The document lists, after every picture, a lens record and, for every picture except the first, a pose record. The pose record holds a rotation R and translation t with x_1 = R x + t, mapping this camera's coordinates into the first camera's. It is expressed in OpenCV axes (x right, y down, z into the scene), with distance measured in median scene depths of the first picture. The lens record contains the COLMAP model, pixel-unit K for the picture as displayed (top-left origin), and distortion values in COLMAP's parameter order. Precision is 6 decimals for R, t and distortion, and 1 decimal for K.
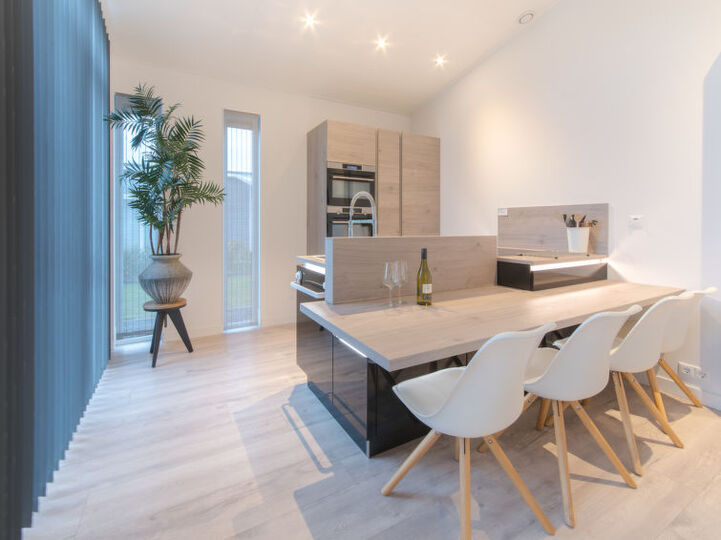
lens RADIAL K [[314.6, 0, 361.9], [0, 314.6, 224.1], [0, 0, 1]] dist [-0.000730, 0.000039]
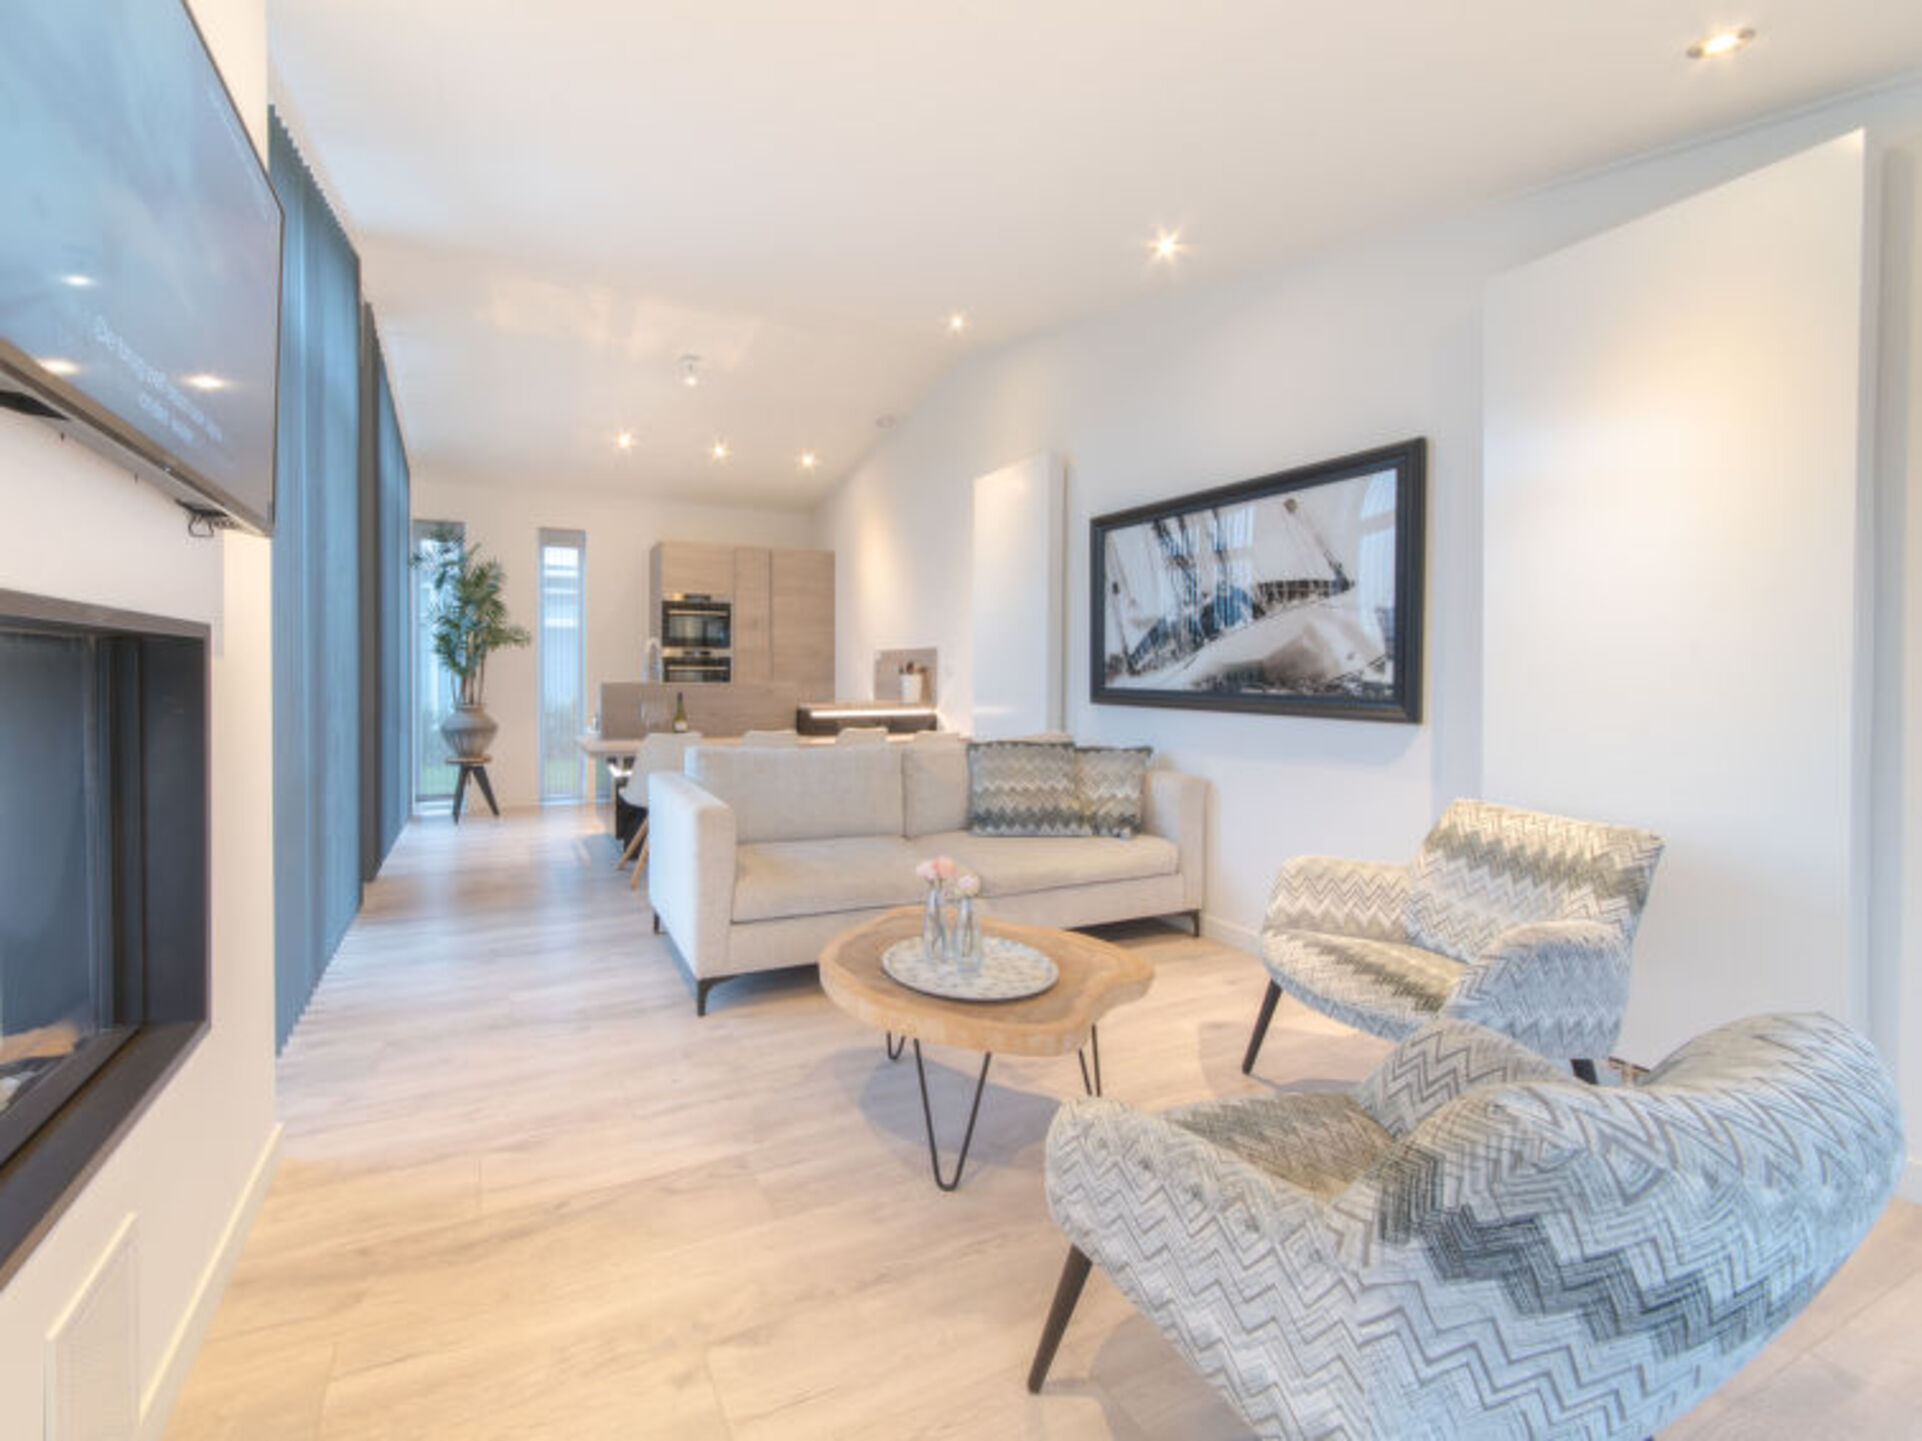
lens RADIAL K [[891.5, 0, 953.2], [0, 891.5, 682.9], [0, 0, 1]] dist [0.000135, -0.000079]
pose [[0.997504, 0.004690, -0.070454, 0.900756], [-0.003756, 0.999903, 0.013378, -0.001242], [0.070510, -0.013080, 0.997425, -1.389173]]
